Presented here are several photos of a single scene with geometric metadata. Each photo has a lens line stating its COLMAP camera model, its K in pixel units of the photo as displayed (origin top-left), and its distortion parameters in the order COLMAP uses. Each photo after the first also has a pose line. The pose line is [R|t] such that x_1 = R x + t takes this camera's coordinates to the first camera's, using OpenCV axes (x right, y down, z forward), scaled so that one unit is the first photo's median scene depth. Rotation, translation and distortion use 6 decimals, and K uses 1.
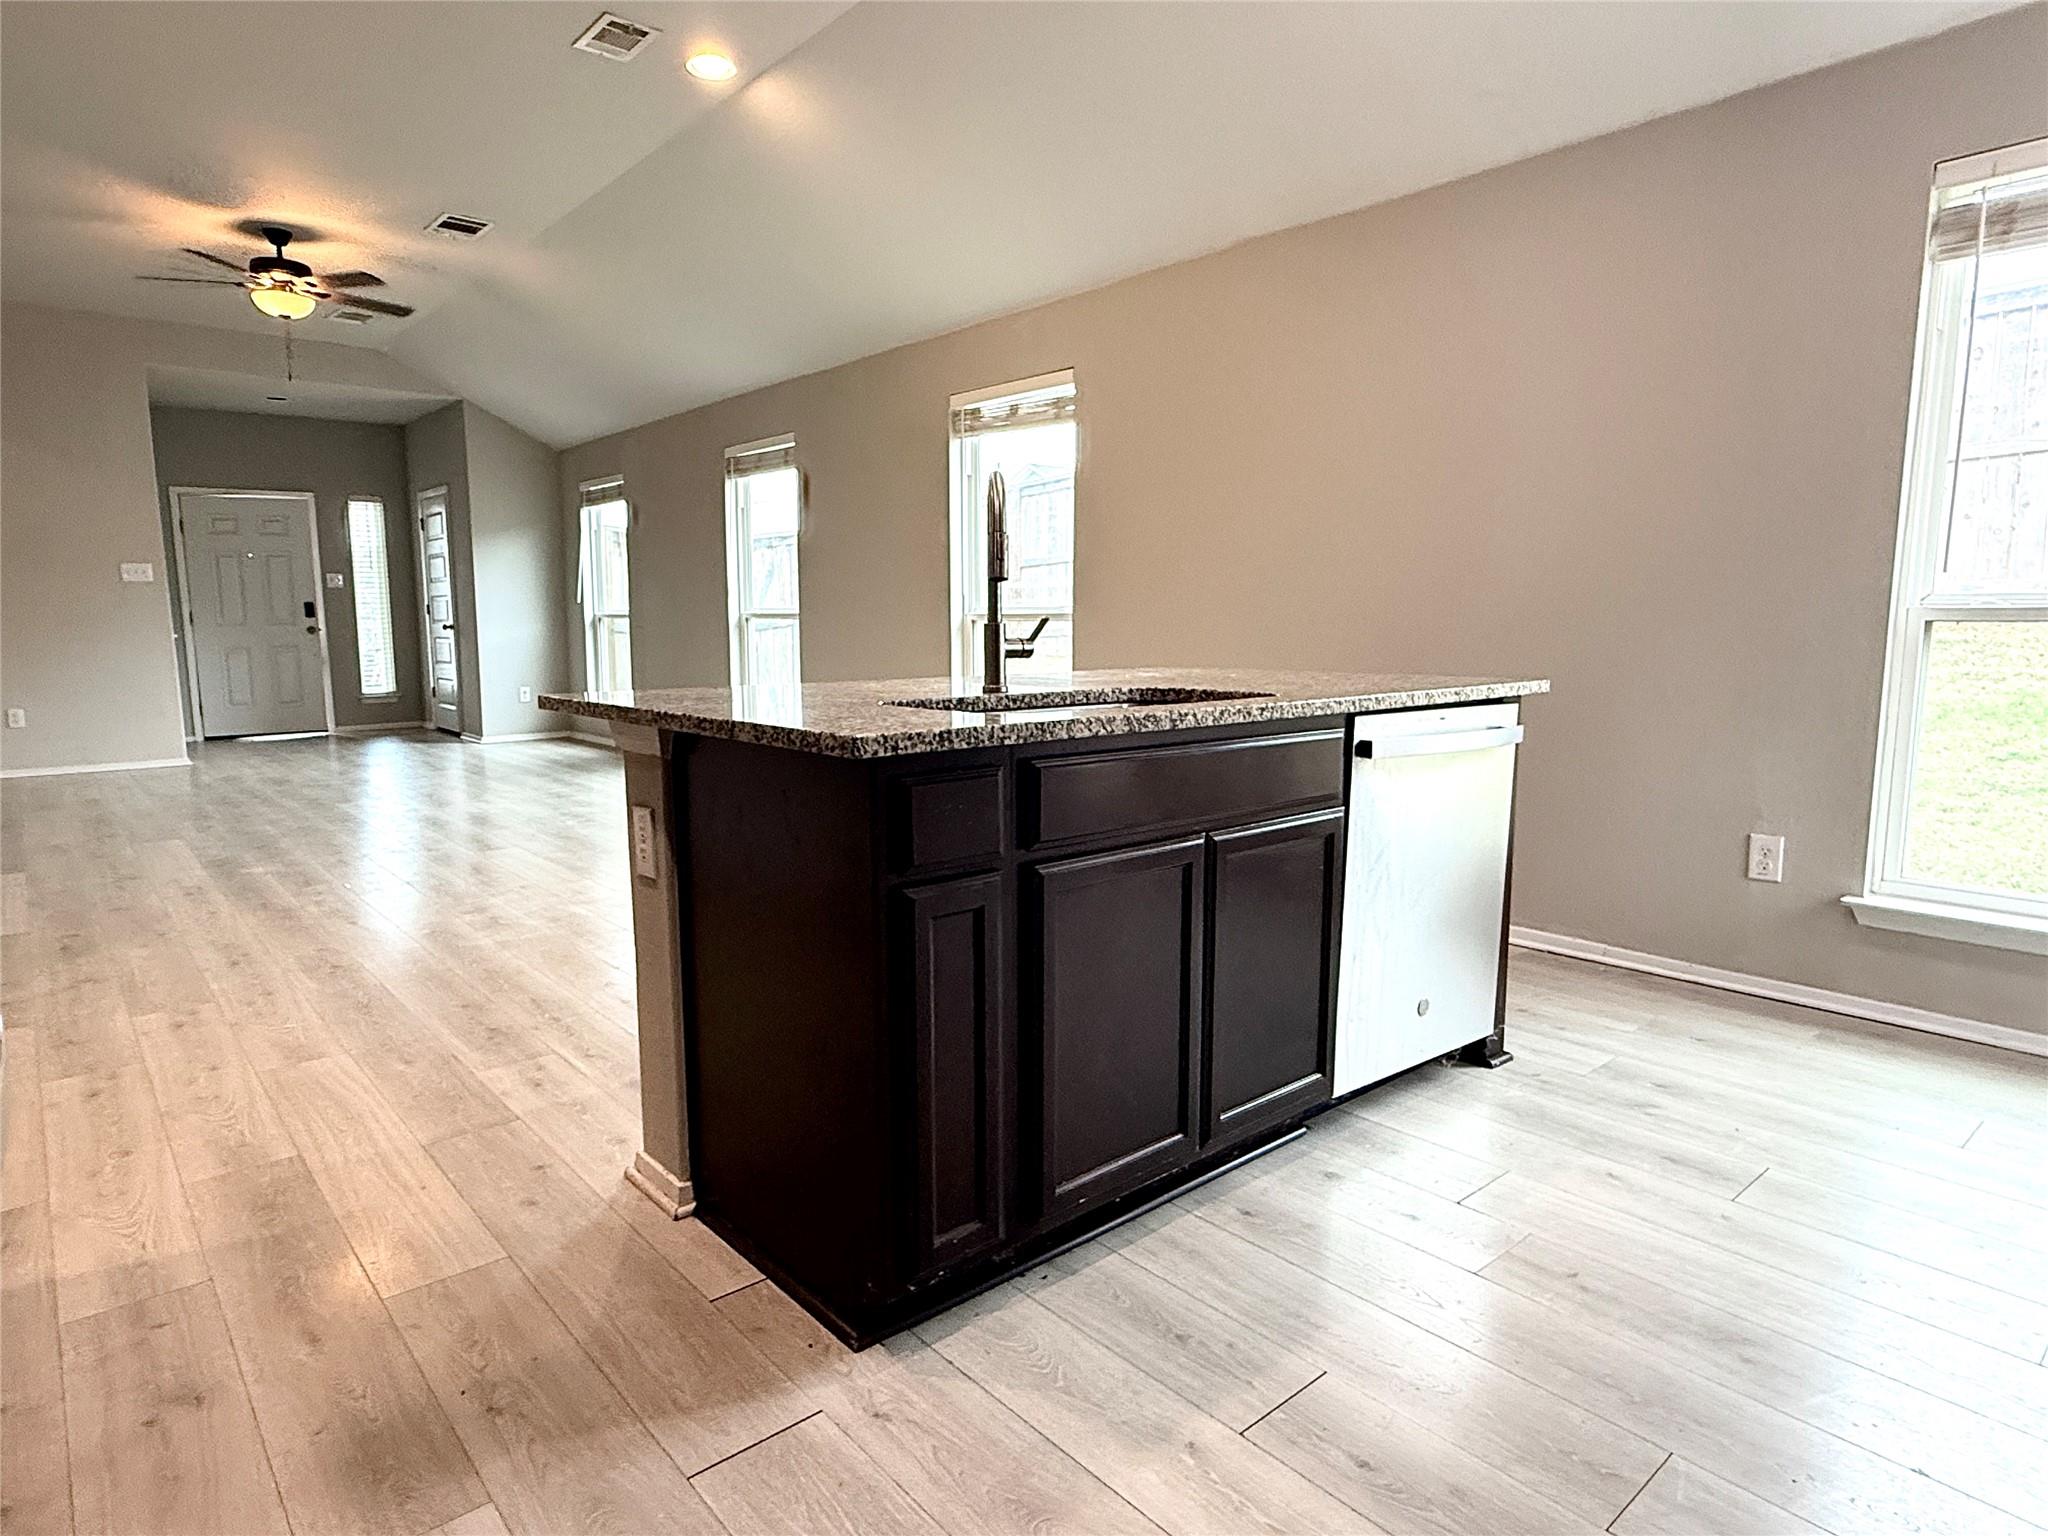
lens RADIAL K [[1167.7, 0, 1011.6], [0, 1167.7, 763.5], [0, 0, 1]] dist [0.001923, 0.001378]
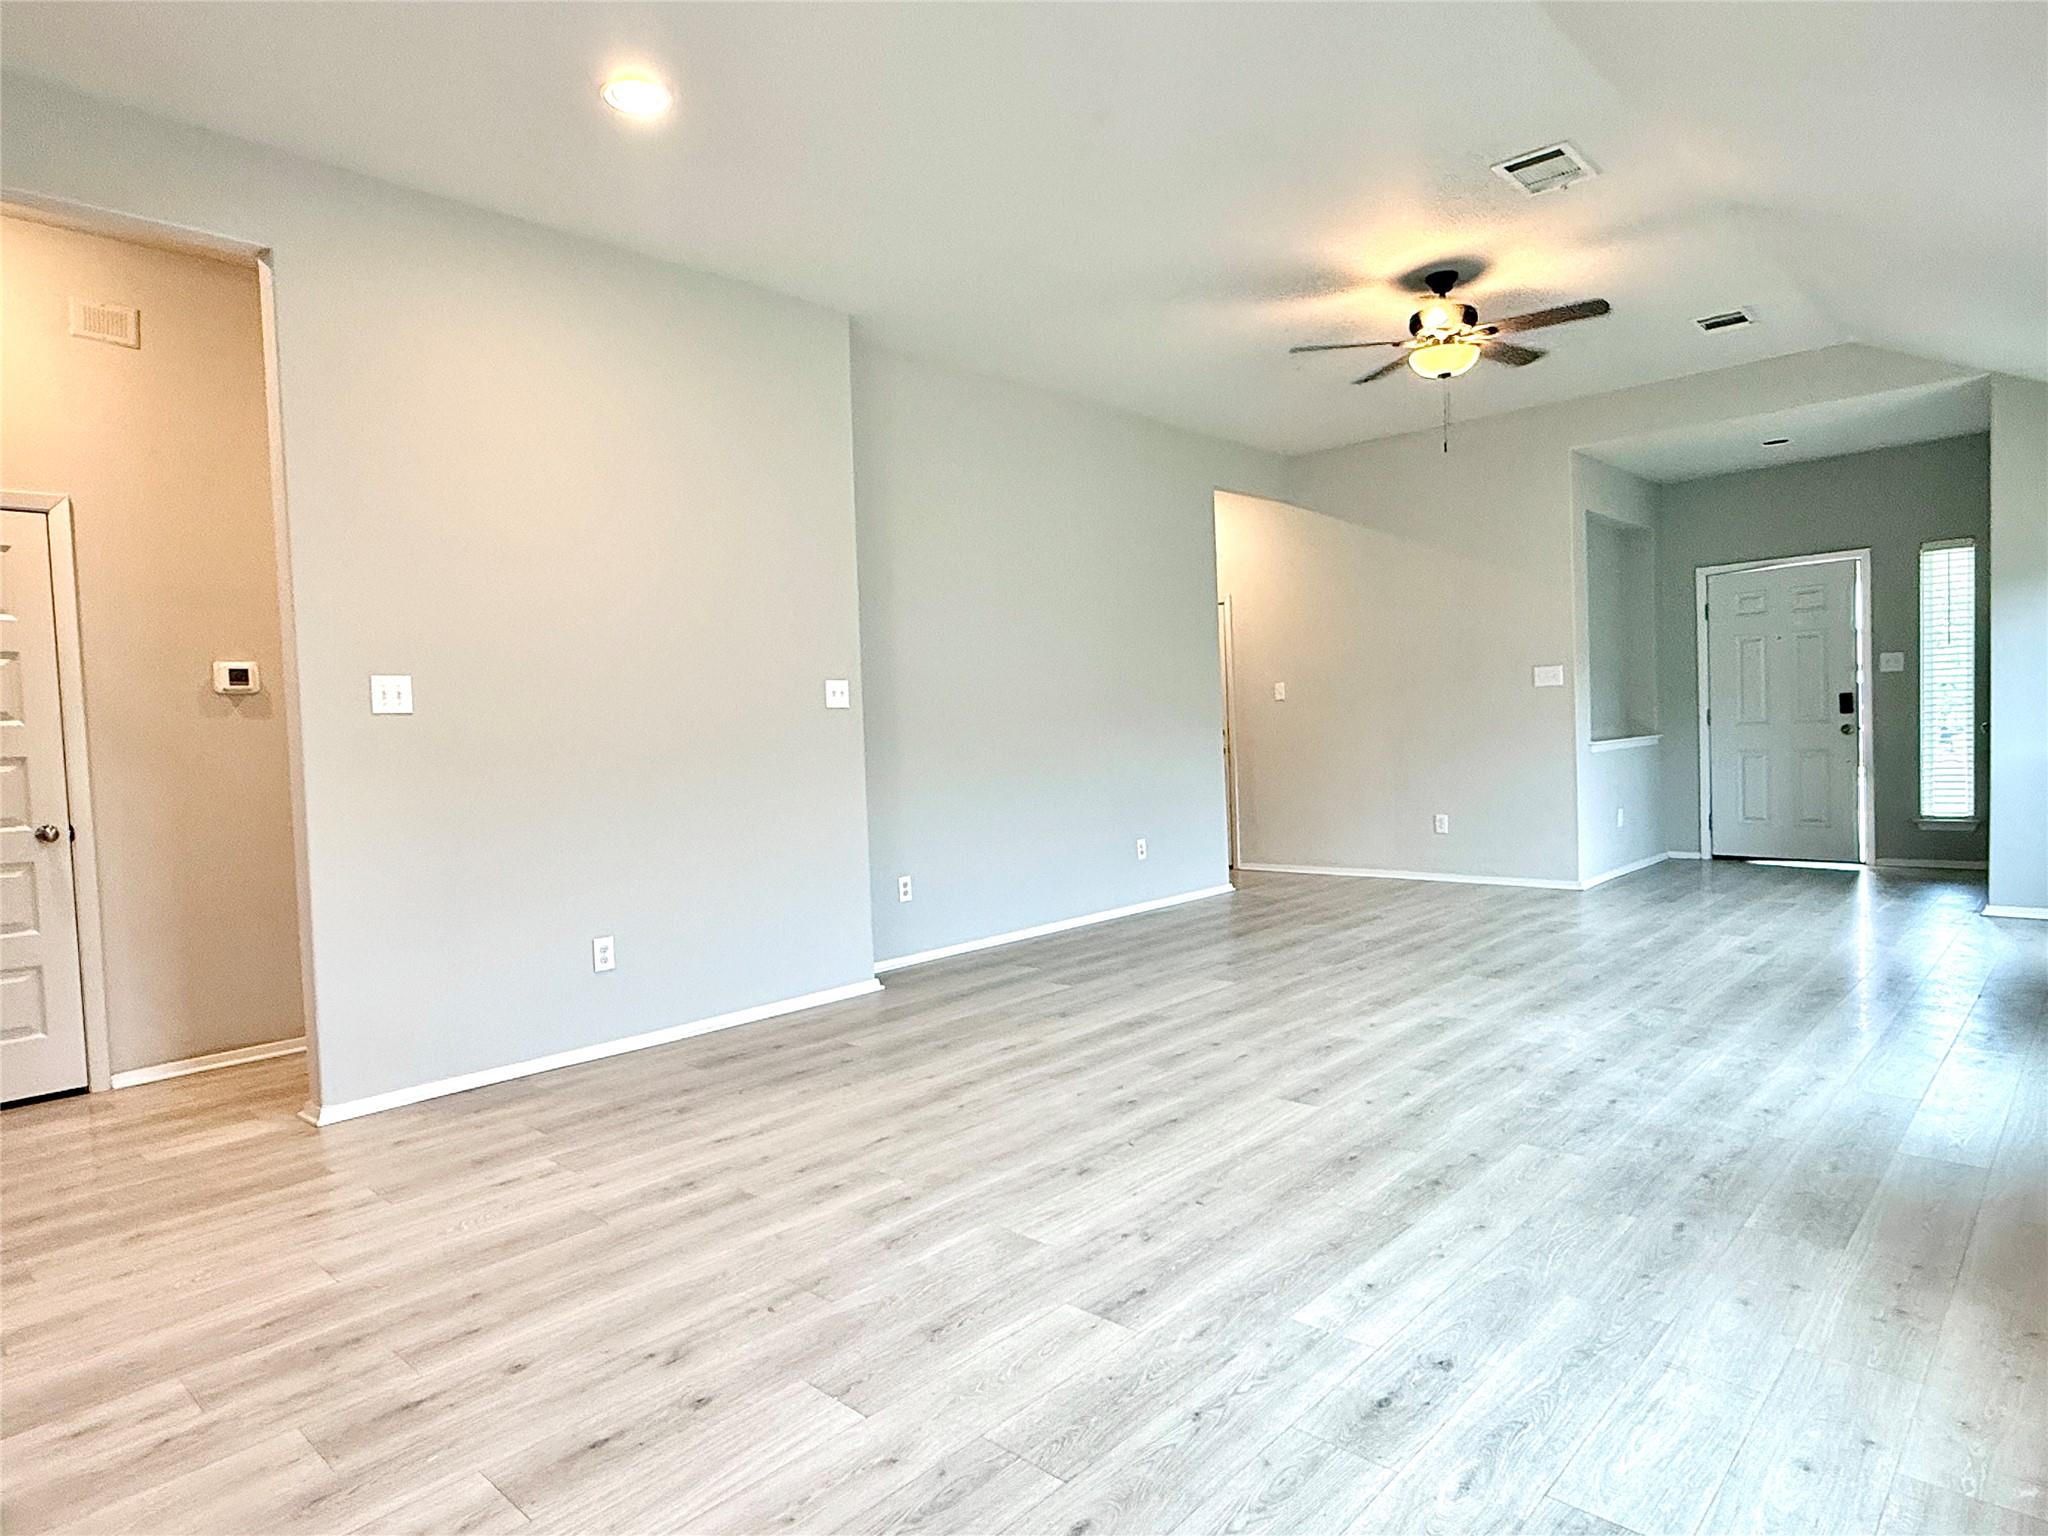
lens RADIAL K [[1199.6, 0, 1044.7], [0, 1199.6, 775.0], [0, 0, 1]] dist [0.000565, 0.000620]
pose [[0.119696, 0.042772, -0.991889, 0.461990], [-0.088374, 0.995565, 0.032266, -0.254189], [0.988870, 0.083795, 0.122945, 1.551231]]
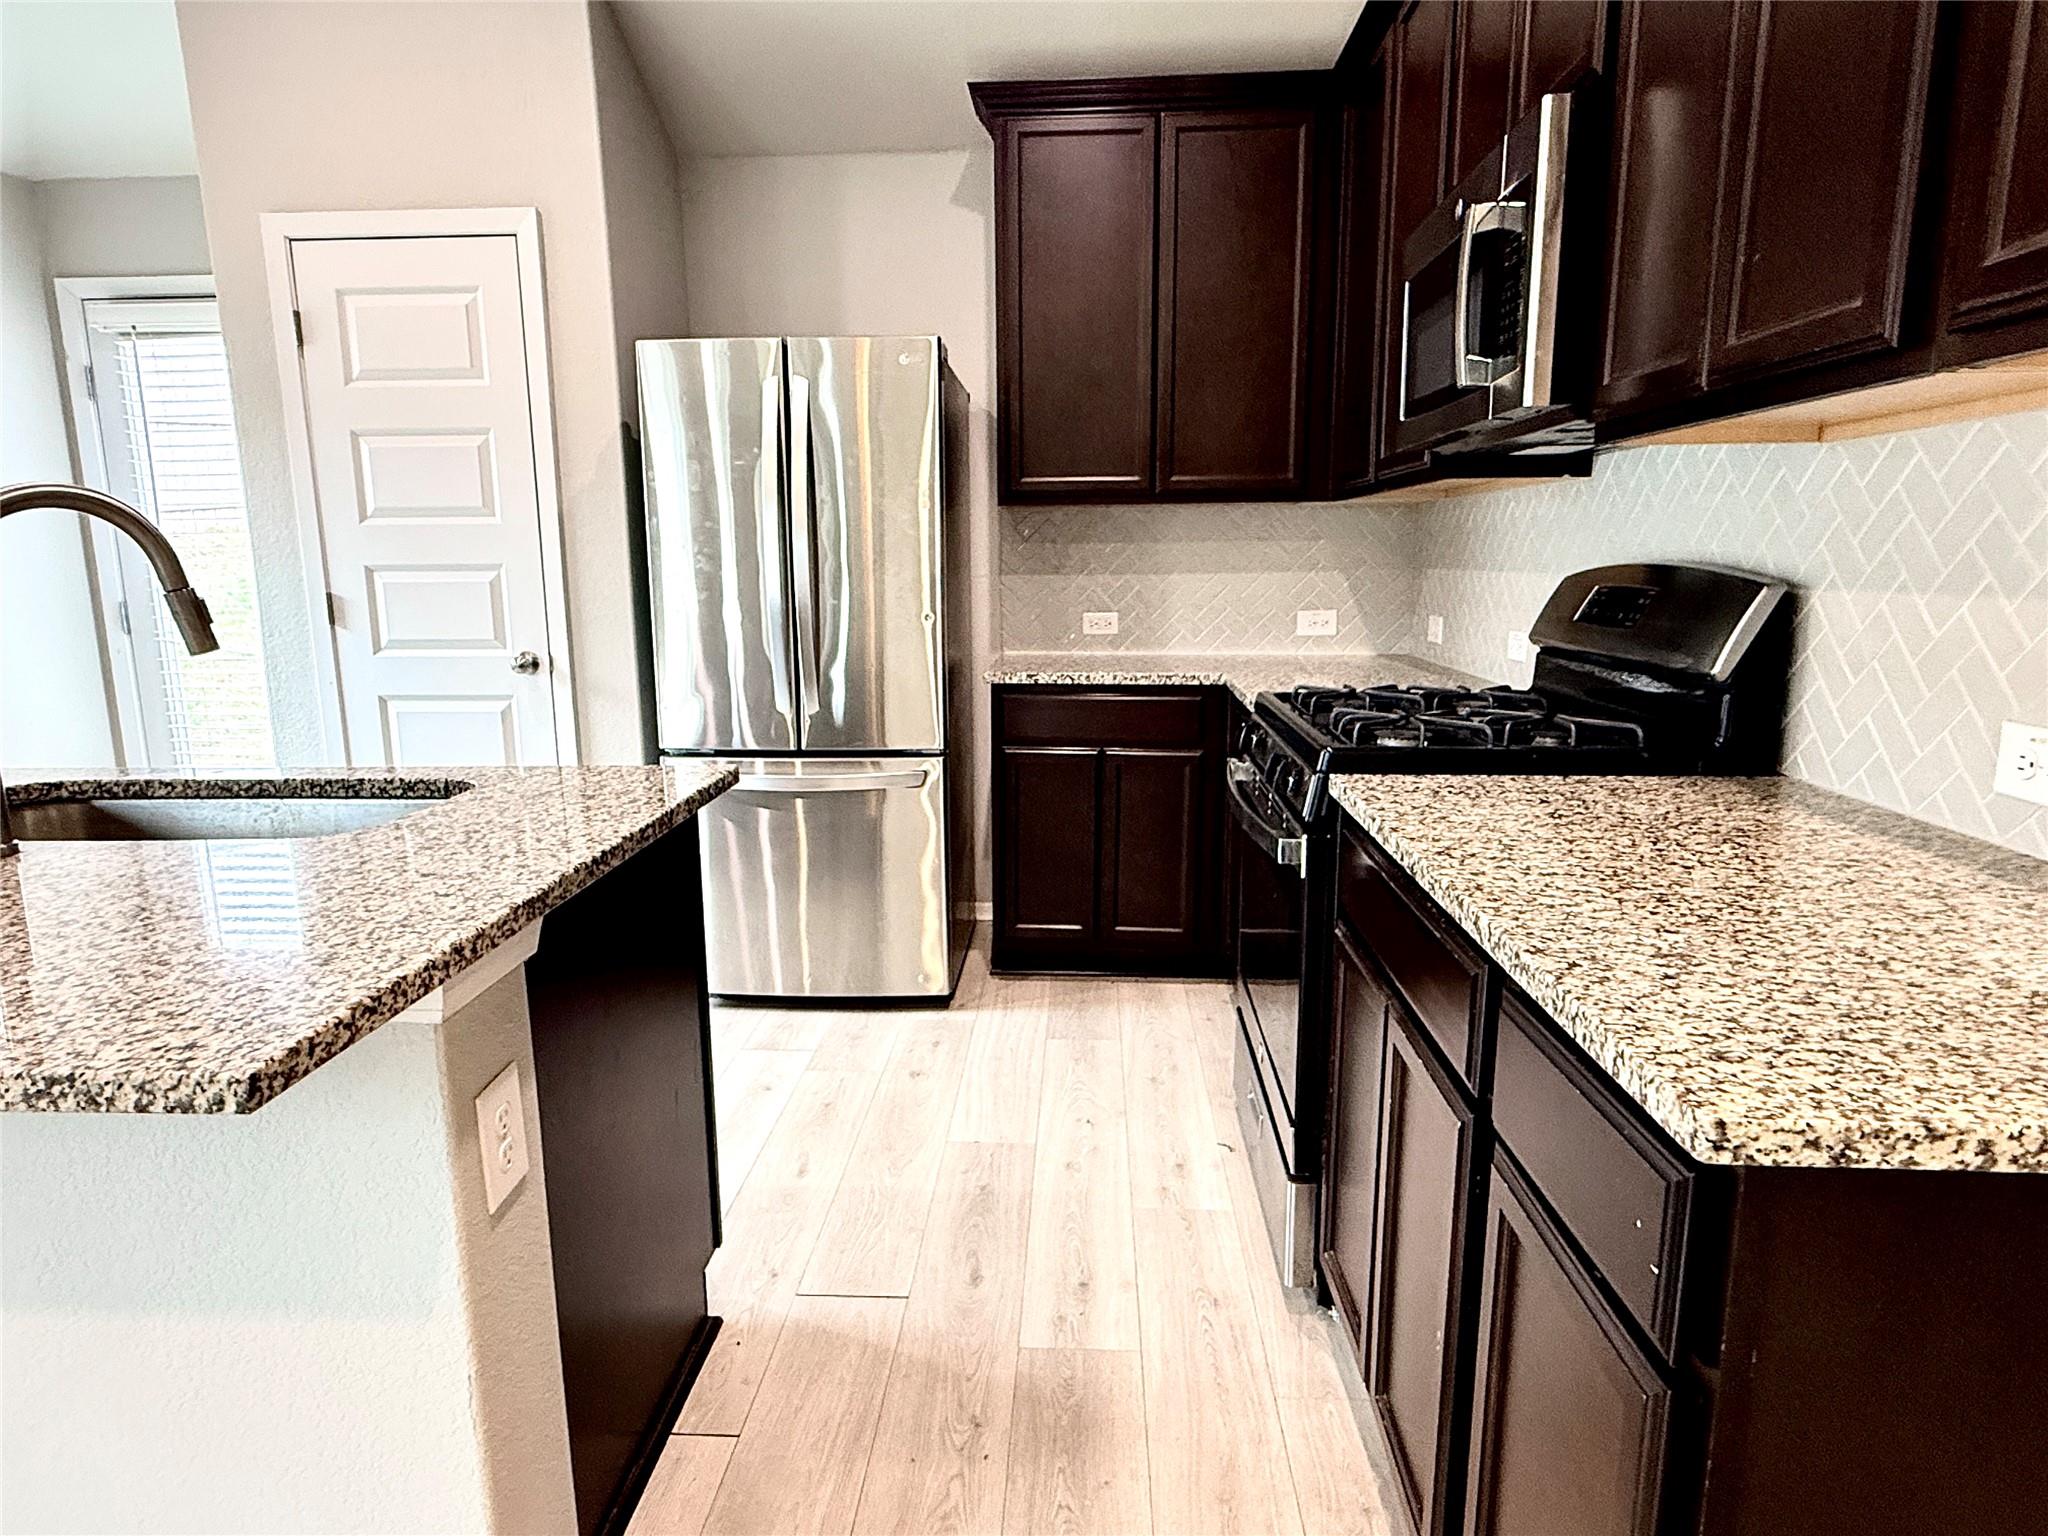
lens RADIAL K [[1202.2, 0, 1021.2], [0, 1202.2, 778.5], [0, 0, 1]] dist [0.002524, -0.000624]
pose [[-0.719169, -0.122279, 0.683991, -0.703416], [0.095788, 0.957547, 0.271898, -0.188171], [-0.688201, 0.261059, -0.676925, 0.949145]]
